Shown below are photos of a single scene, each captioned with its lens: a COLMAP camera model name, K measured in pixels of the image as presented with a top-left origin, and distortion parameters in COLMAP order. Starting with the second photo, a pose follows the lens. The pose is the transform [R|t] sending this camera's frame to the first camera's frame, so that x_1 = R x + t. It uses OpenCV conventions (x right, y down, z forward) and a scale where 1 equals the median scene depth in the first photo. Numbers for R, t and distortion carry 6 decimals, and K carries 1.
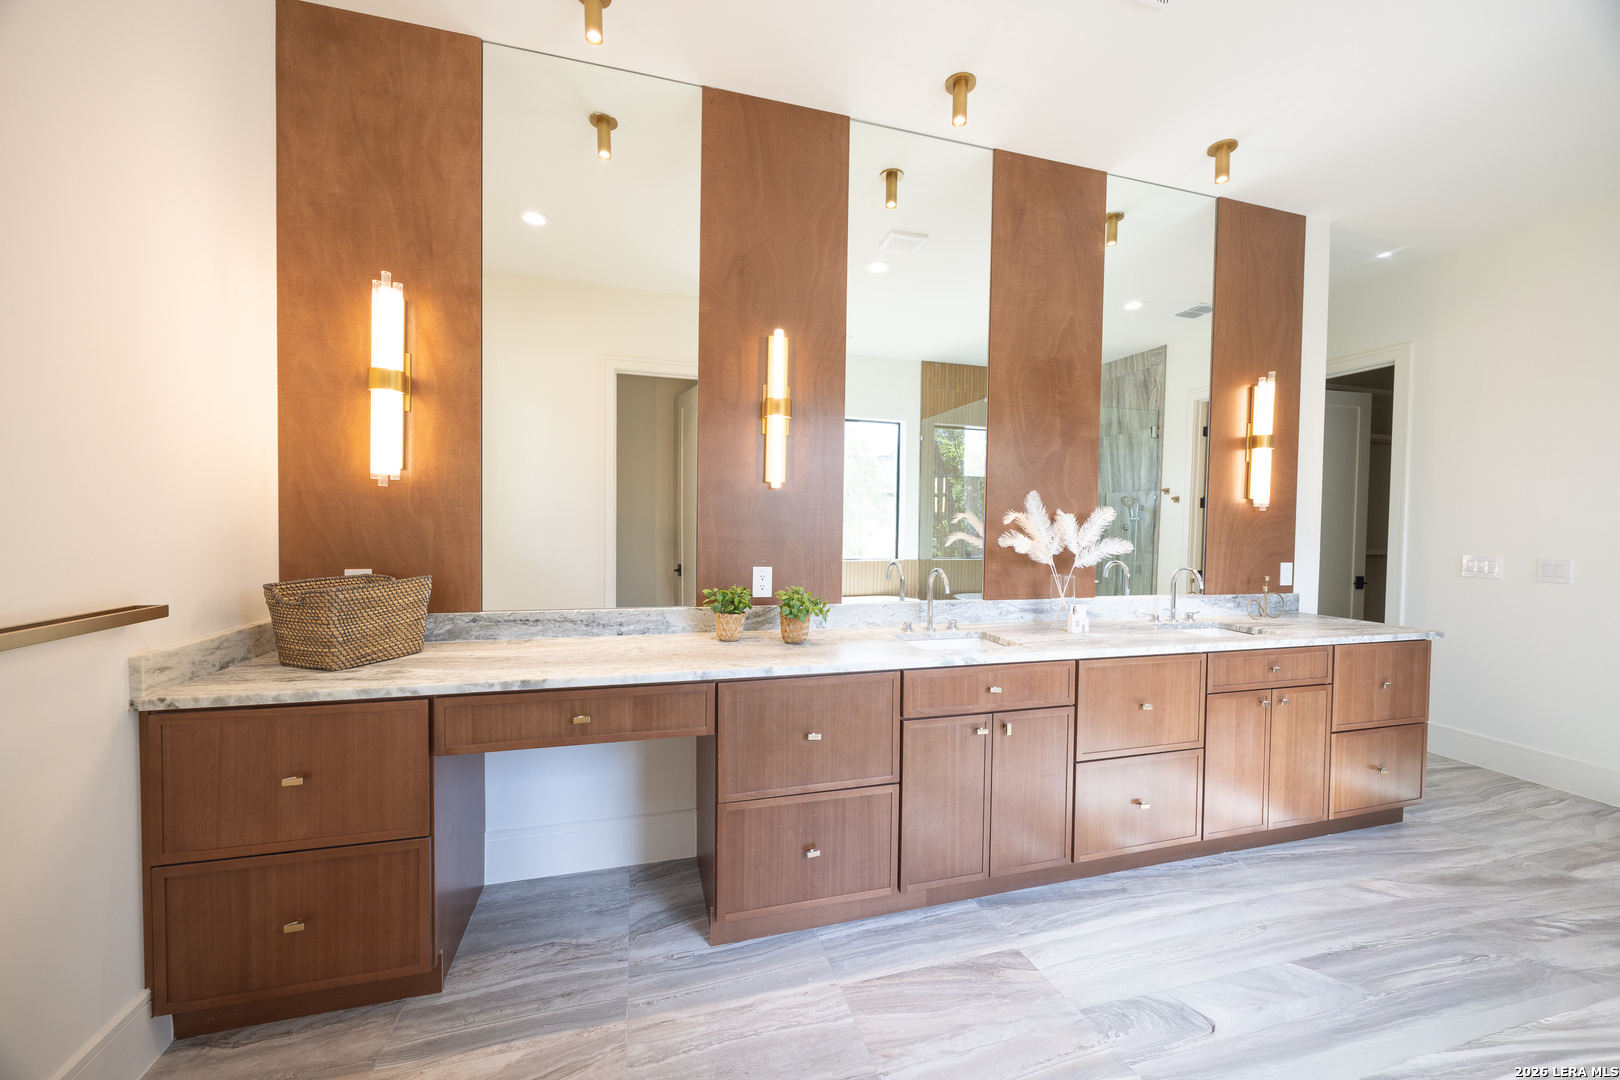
lens RADIAL K [[611.8, 0, 810.0], [0, 611.8, 540.0], [0, 0, 1]] dist [-0.003038, 0.000096]
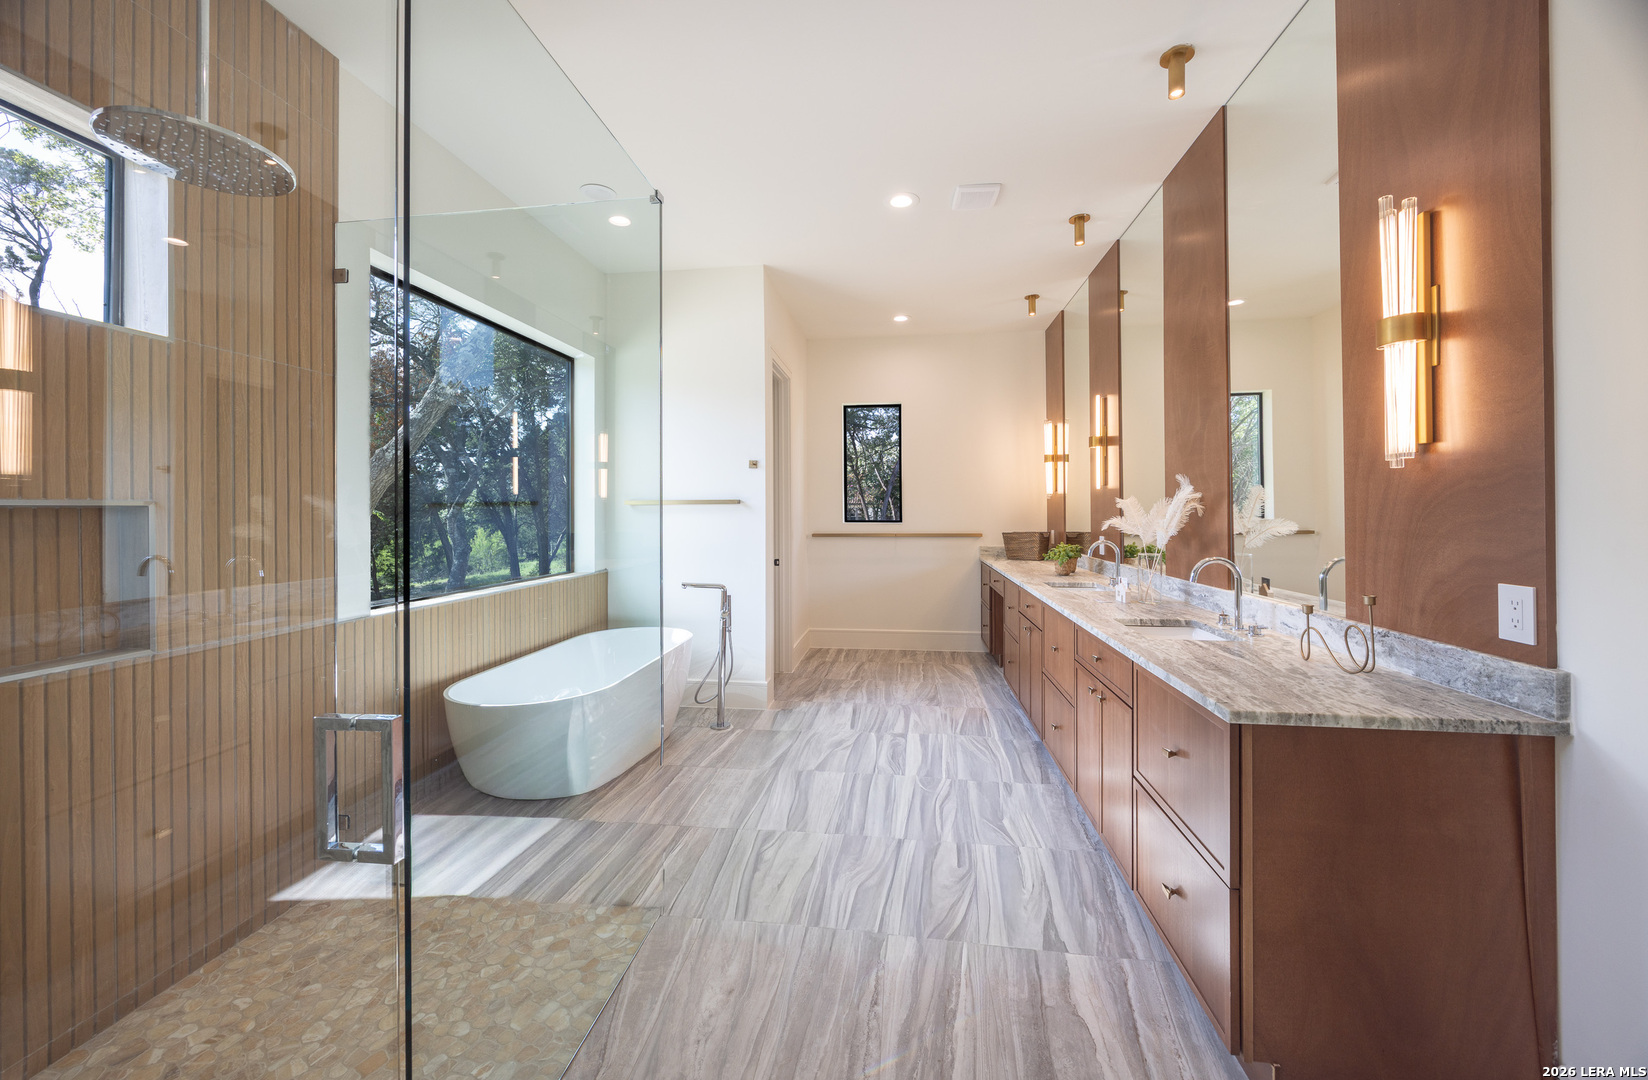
lens RADIAL K [[594.4, 0, 806.6], [0, 594.4, 515.2], [0, 0, 1]] dist [0.000377, 0.000020]
pose [[-0.425818, -0.011085, -0.904741, 1.410405], [-0.028083, 0.999605, 0.000969, 0.003172], [0.904373, 0.025820, -0.425961, 0.781223]]
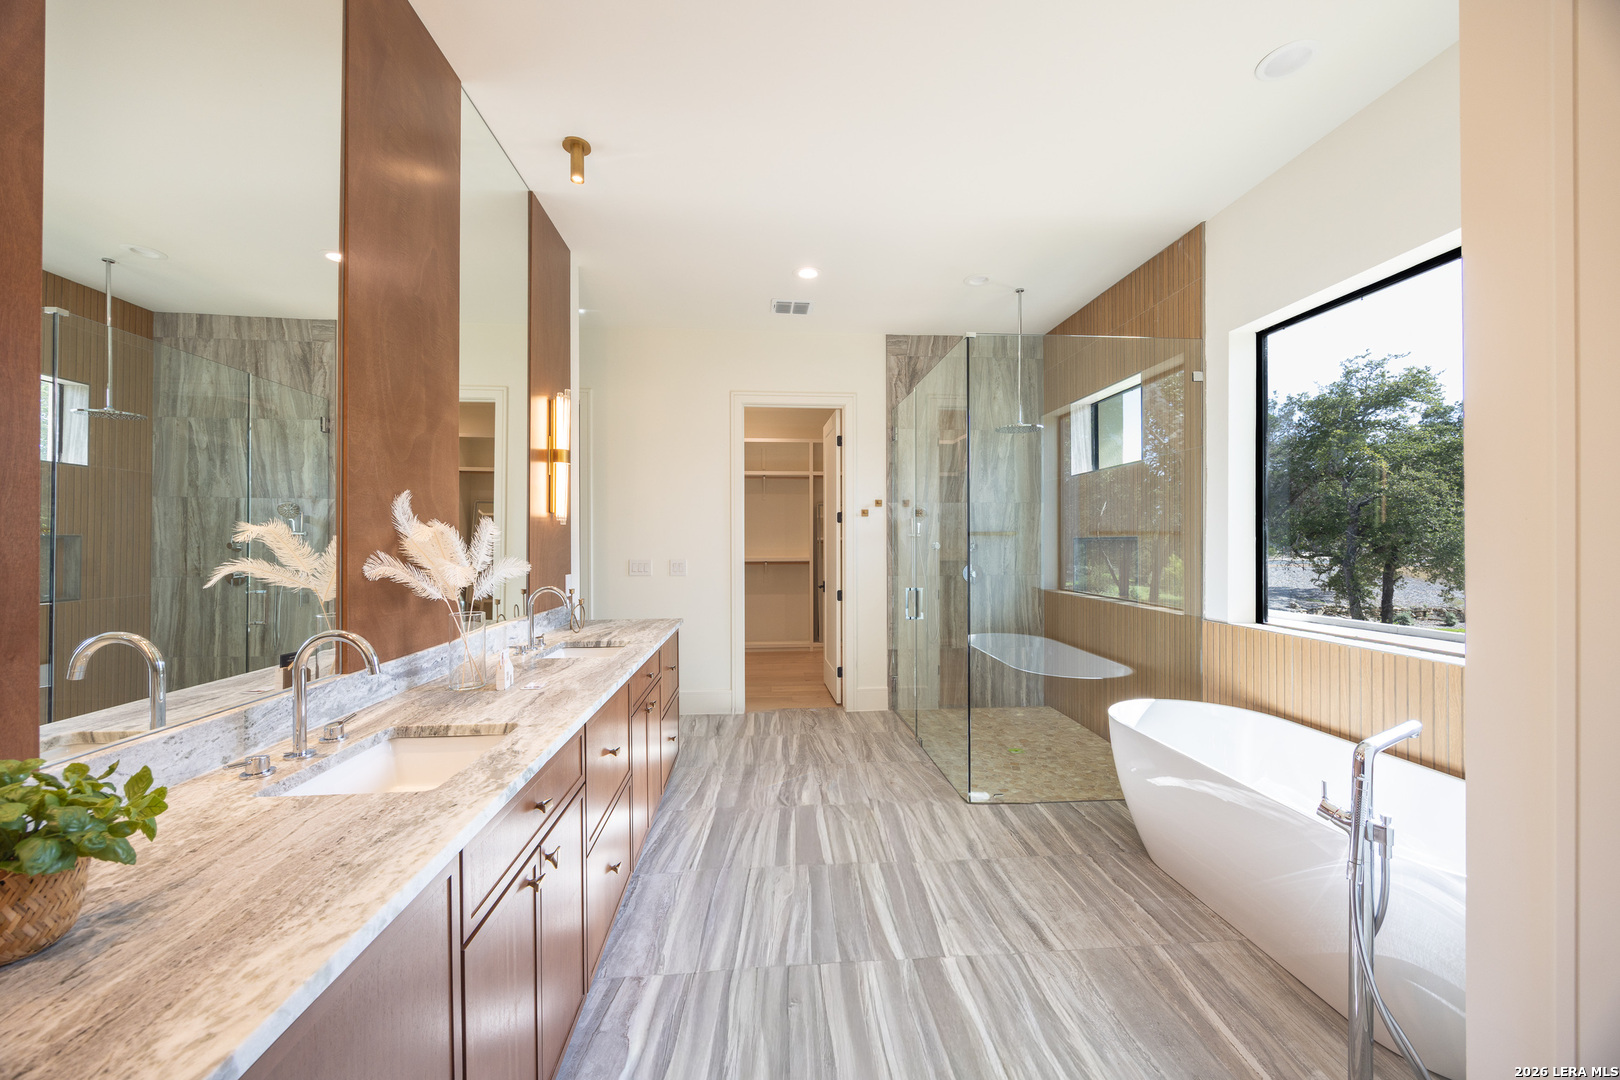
lens RADIAL K [[611.8, 0, 810.0], [0, 611.8, 540.0], [0, 0, 1]] dist [-0.003038, 0.000096]
pose [[0.197439, -0.013791, 0.980218, -0.172839], [0.037097, 0.999290, 0.006587, -0.014188], [-0.979613, 0.035063, 0.197810, 0.407457]]
